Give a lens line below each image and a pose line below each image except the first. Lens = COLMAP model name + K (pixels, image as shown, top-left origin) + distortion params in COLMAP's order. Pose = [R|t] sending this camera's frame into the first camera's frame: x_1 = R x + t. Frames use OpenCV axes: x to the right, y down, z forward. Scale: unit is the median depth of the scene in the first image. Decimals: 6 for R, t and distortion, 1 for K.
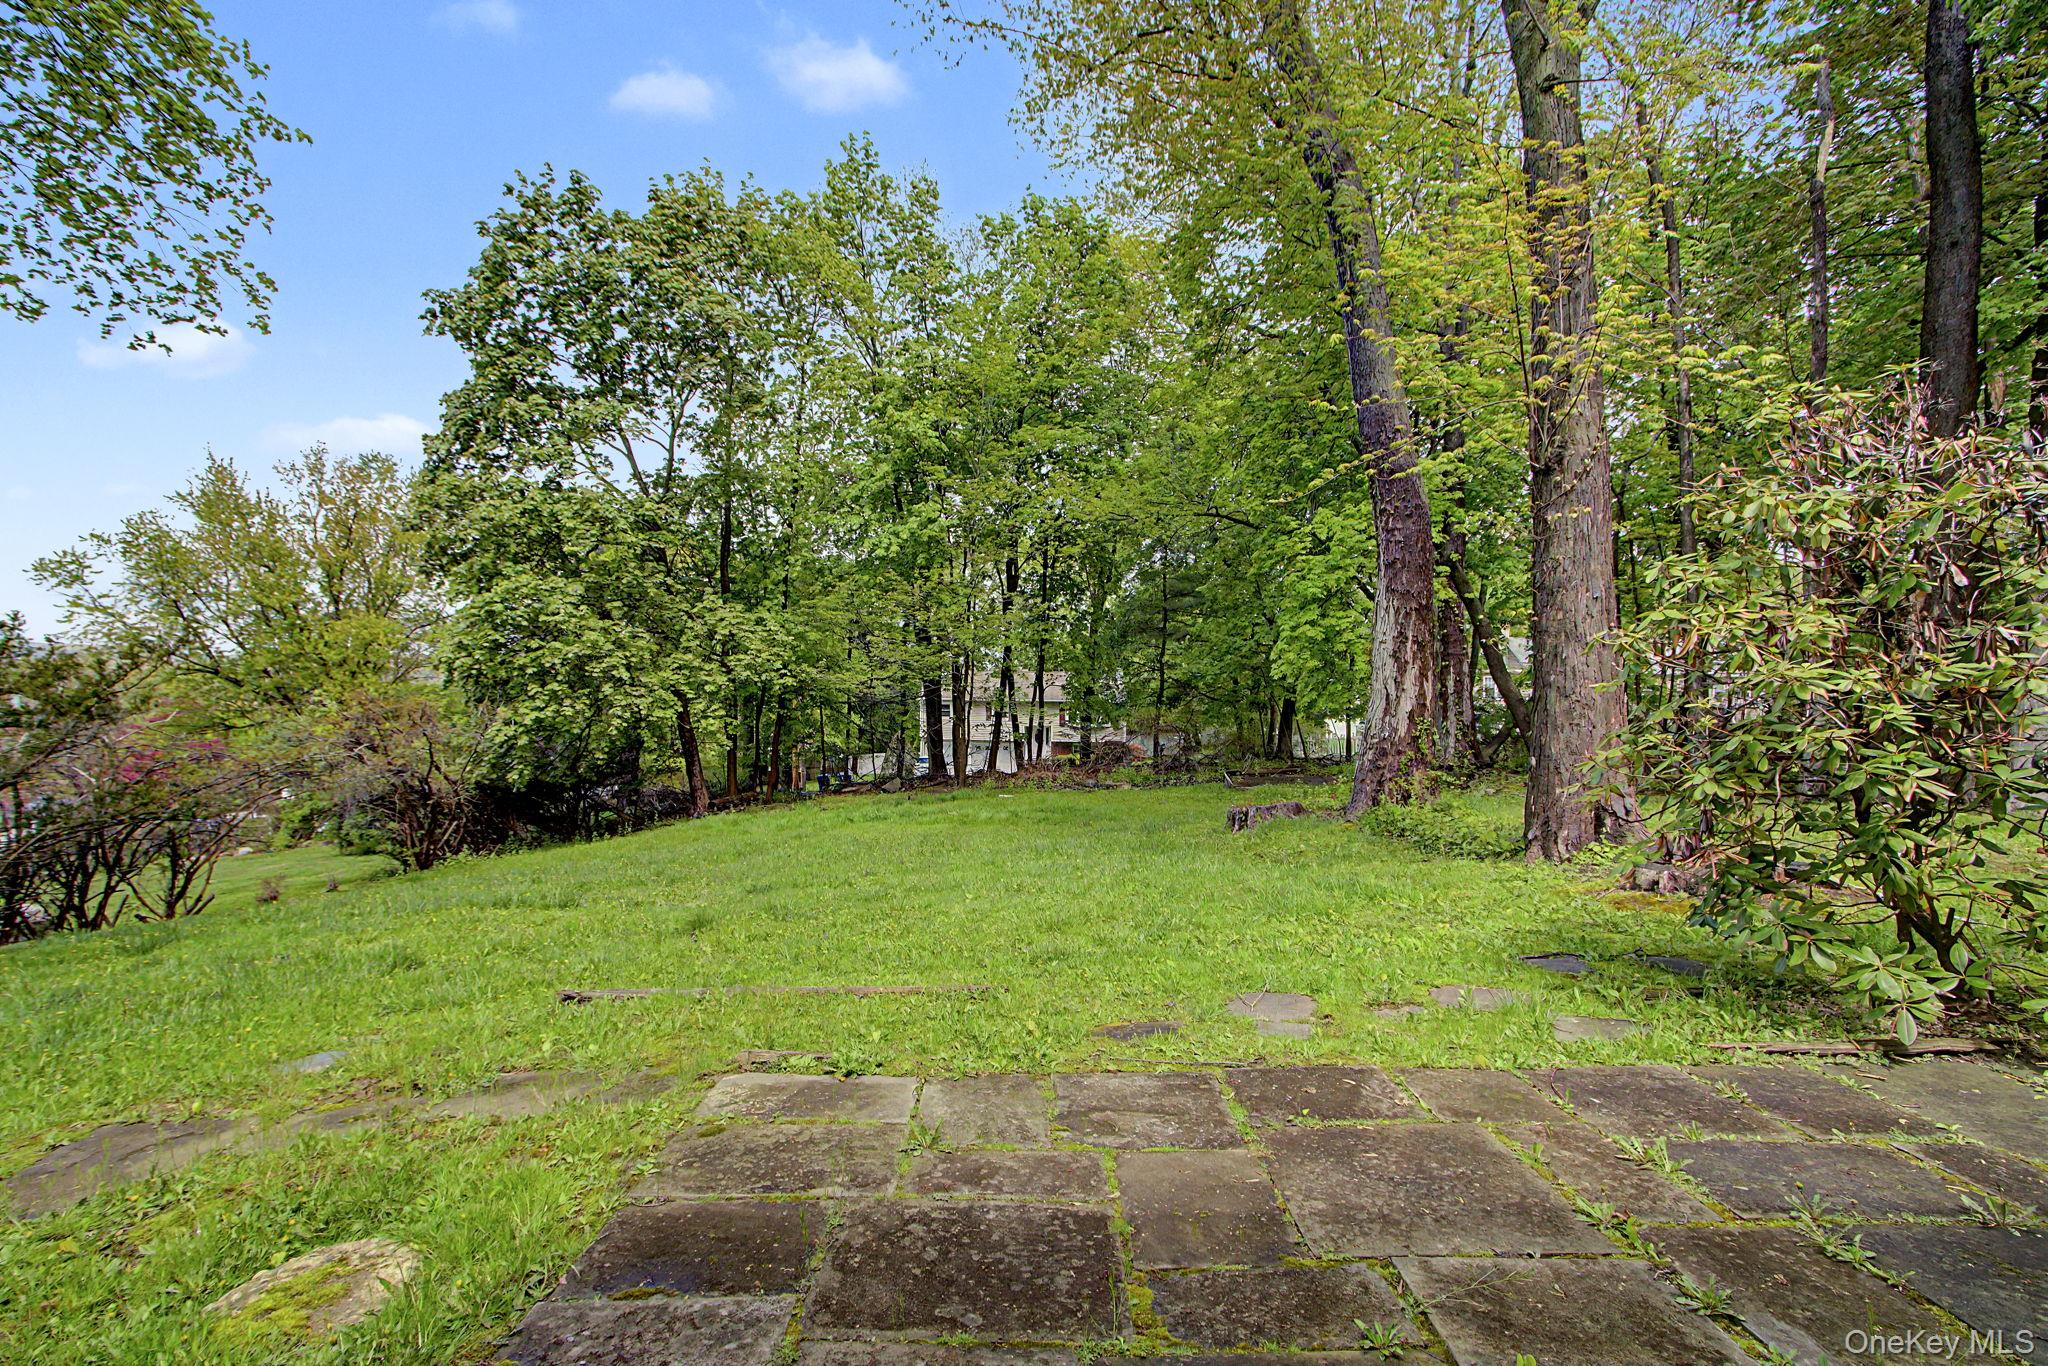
lens RADIAL K [[969.0, 0, 999.3], [0, 969.0, 686.9], [0, 0, 1]] dist [-0.011821, 0.030546]
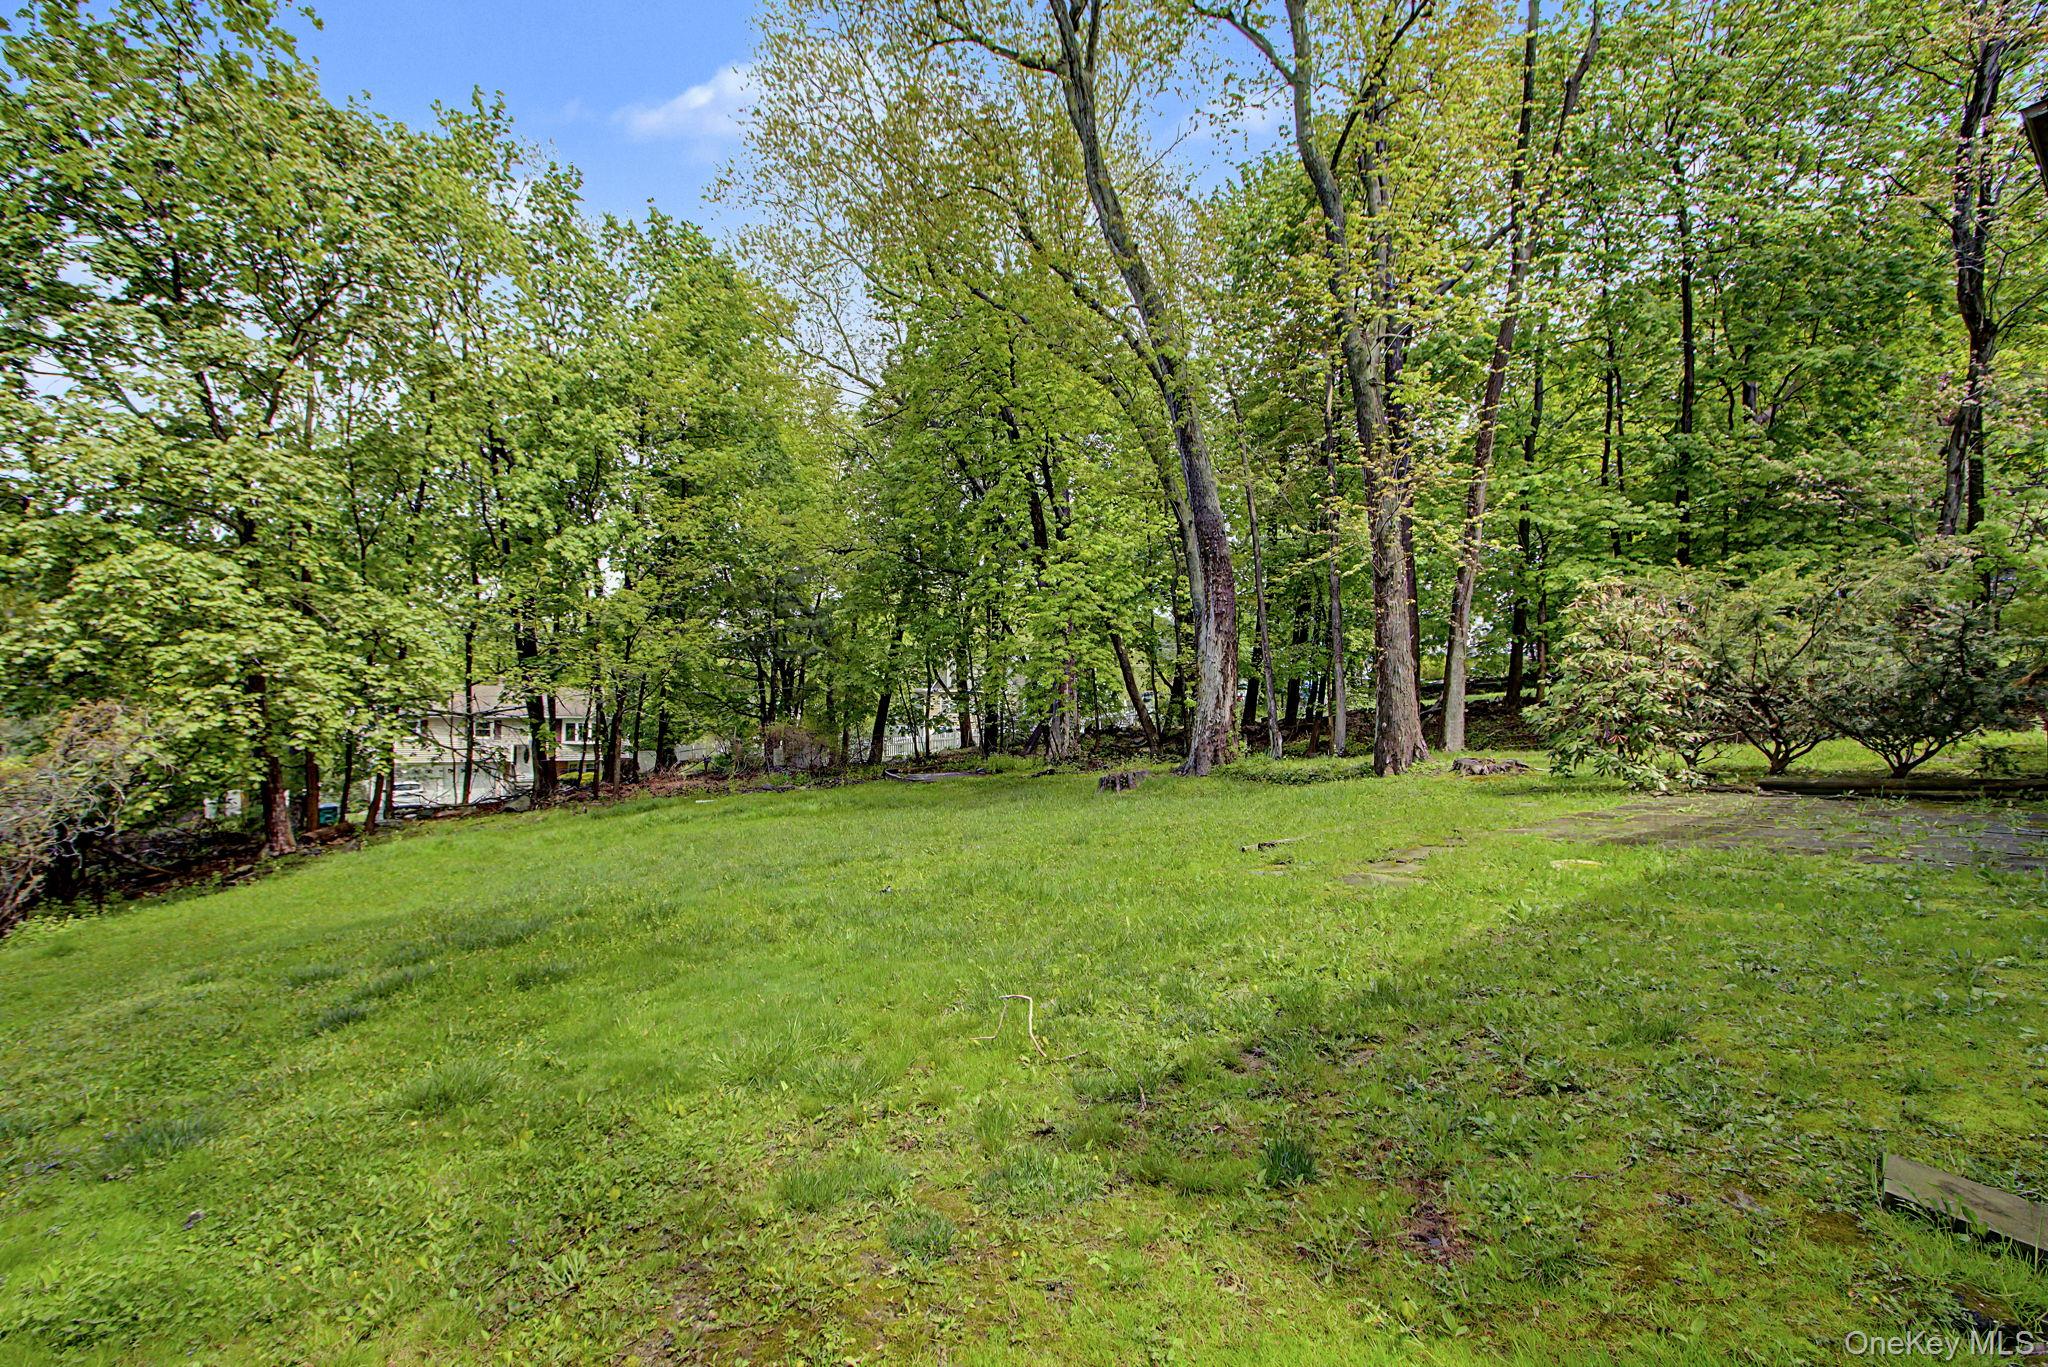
lens RADIAL K [[945.7, 0, 1024.0], [0, 945.7, 683.5], [0, 0, 1]] dist [-0.034521, 0.015535]
pose [[0.769042, 0.008357, 0.639144, -0.439201], [0.000457, 0.999907, -0.013625, 0.004724], [-0.639198, 0.010770, 0.768967, 0.001541]]
